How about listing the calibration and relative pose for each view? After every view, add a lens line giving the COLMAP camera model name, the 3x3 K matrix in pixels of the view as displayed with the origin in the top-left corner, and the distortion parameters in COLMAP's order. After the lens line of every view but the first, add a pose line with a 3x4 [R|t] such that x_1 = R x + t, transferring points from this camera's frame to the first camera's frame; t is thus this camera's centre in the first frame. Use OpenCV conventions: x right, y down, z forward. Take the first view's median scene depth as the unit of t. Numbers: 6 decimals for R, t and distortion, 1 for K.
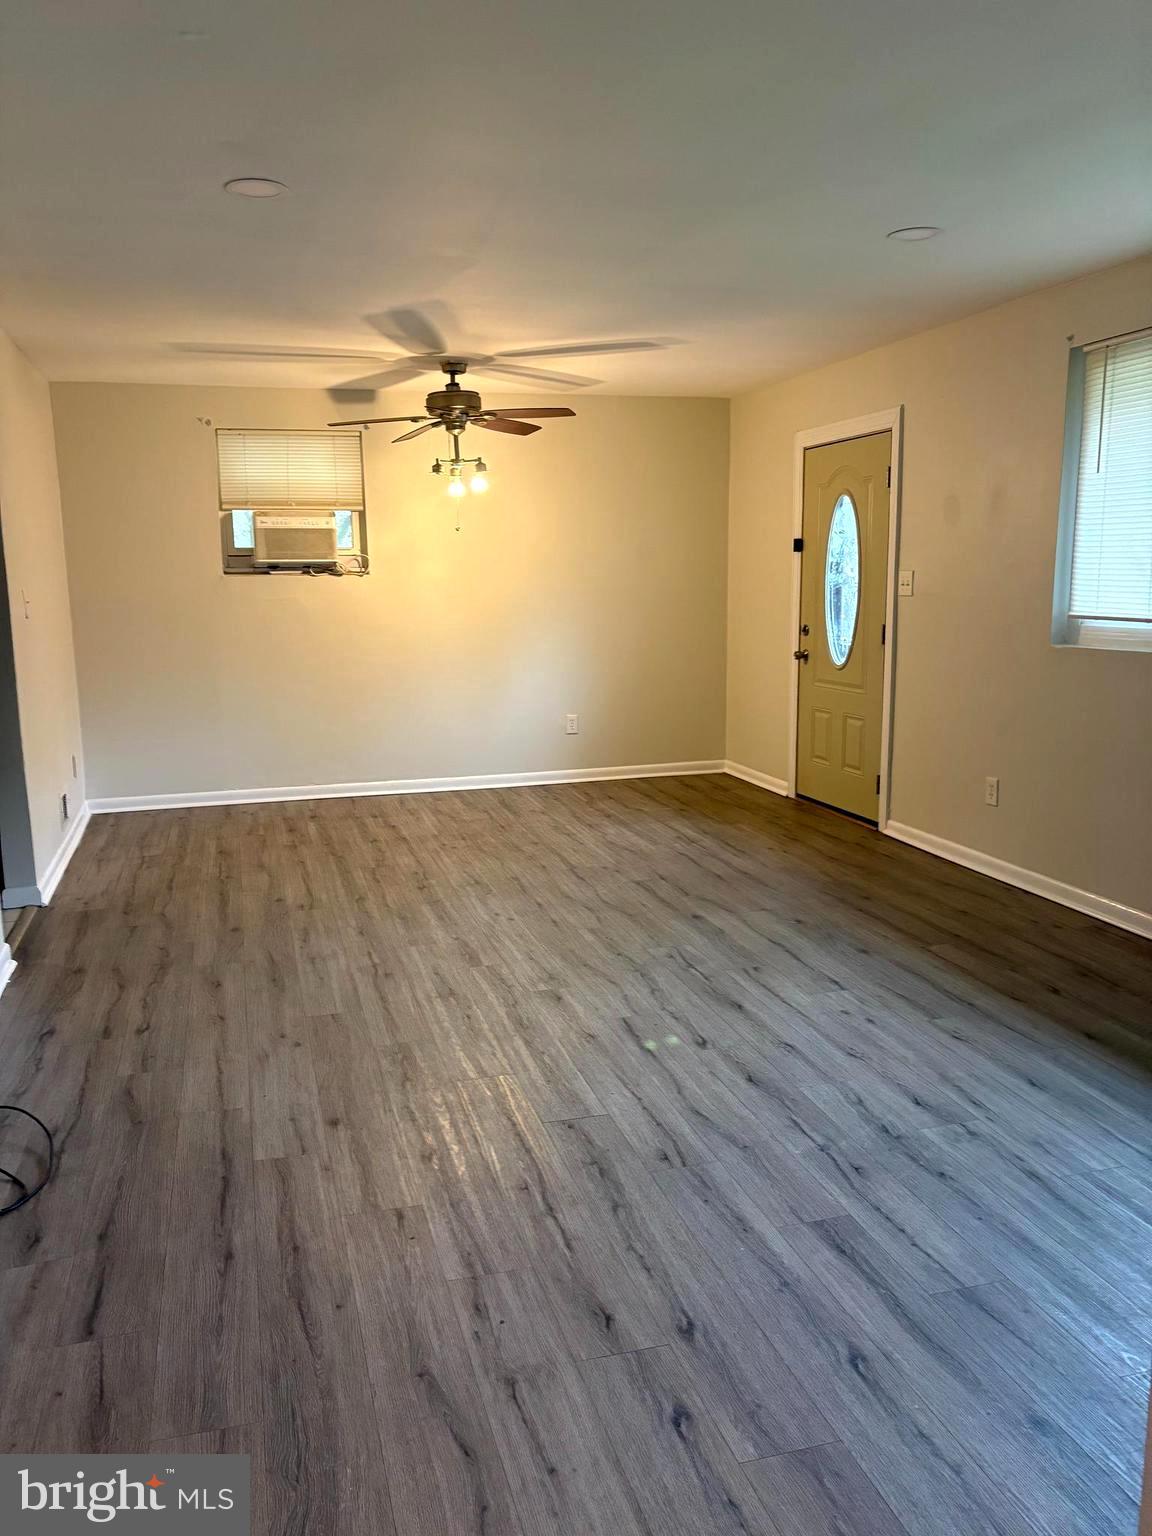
lens RADIAL K [[1168.4, 0, 573.0], [0, 1168.4, 776.9], [0, 0, 1]] dist [0.068331, -0.064138]
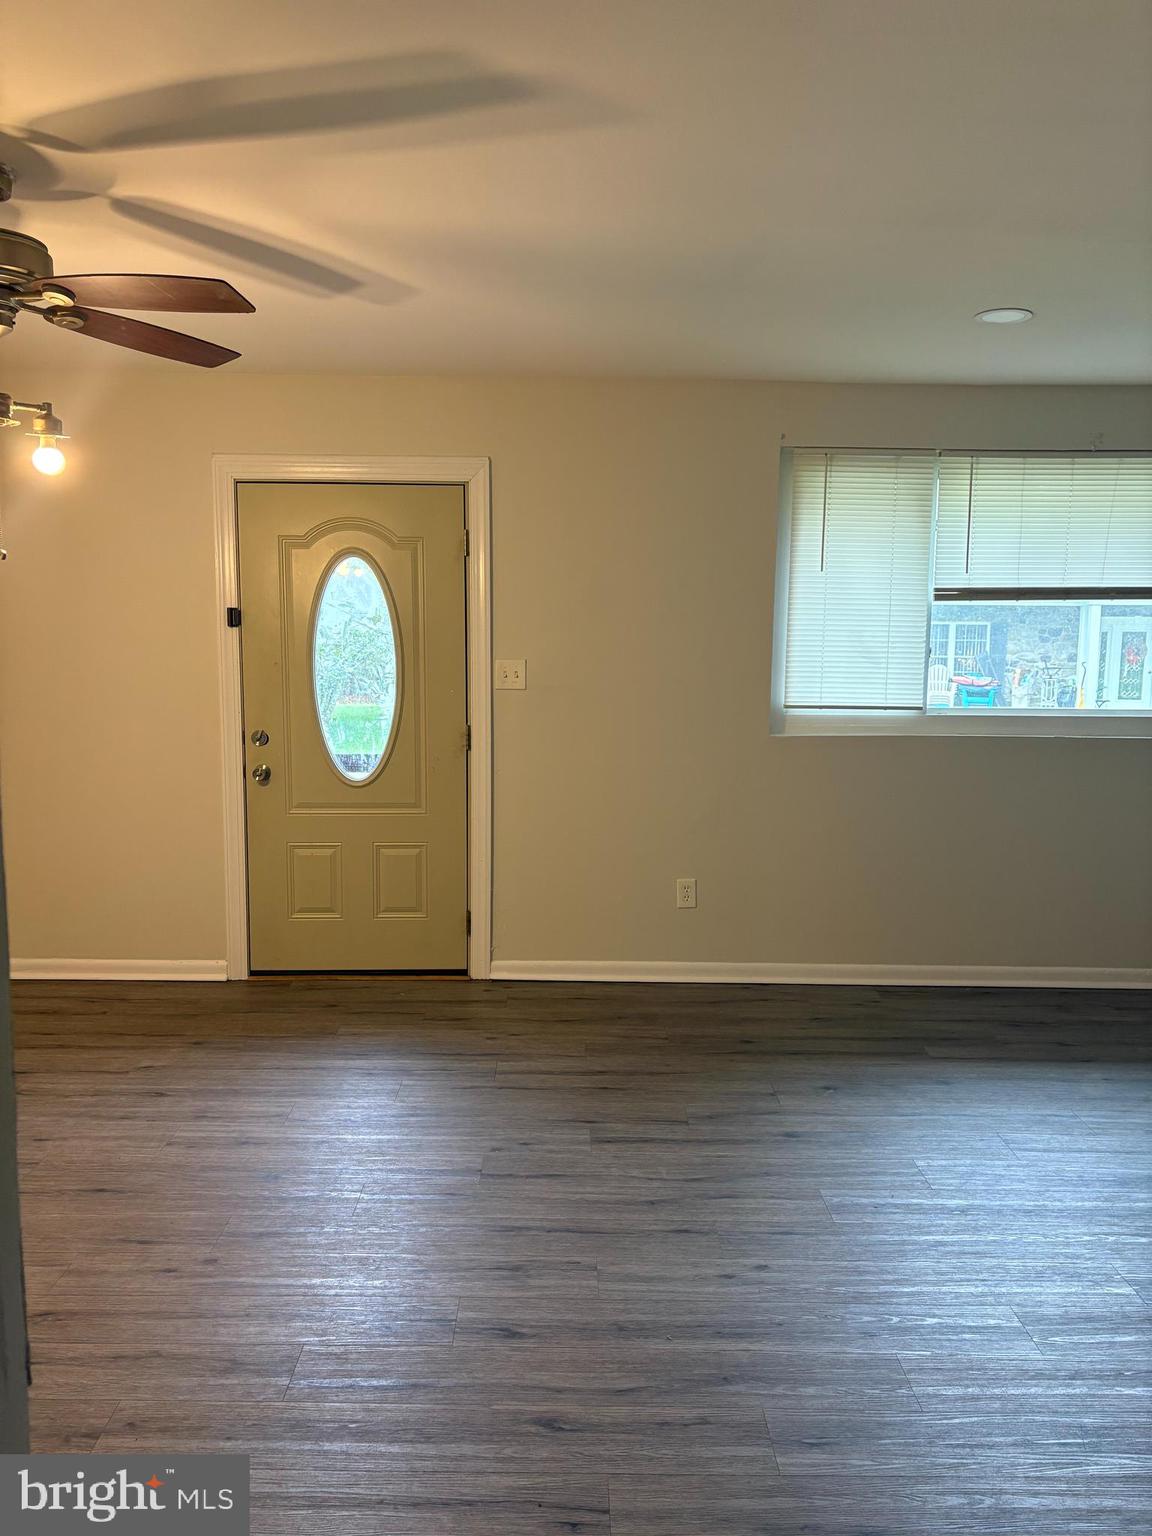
lens RADIAL K [[1168.4, 0, 573.0], [0, 1168.4, 776.9], [0, 0, 1]] dist [0.068331, -0.064138]
pose [[0.274140, -0.101715, 0.956296, -0.498306], [0.155306, 0.986021, 0.060355, -0.135154], [-0.949066, 0.131973, 0.286105, 0.730404]]
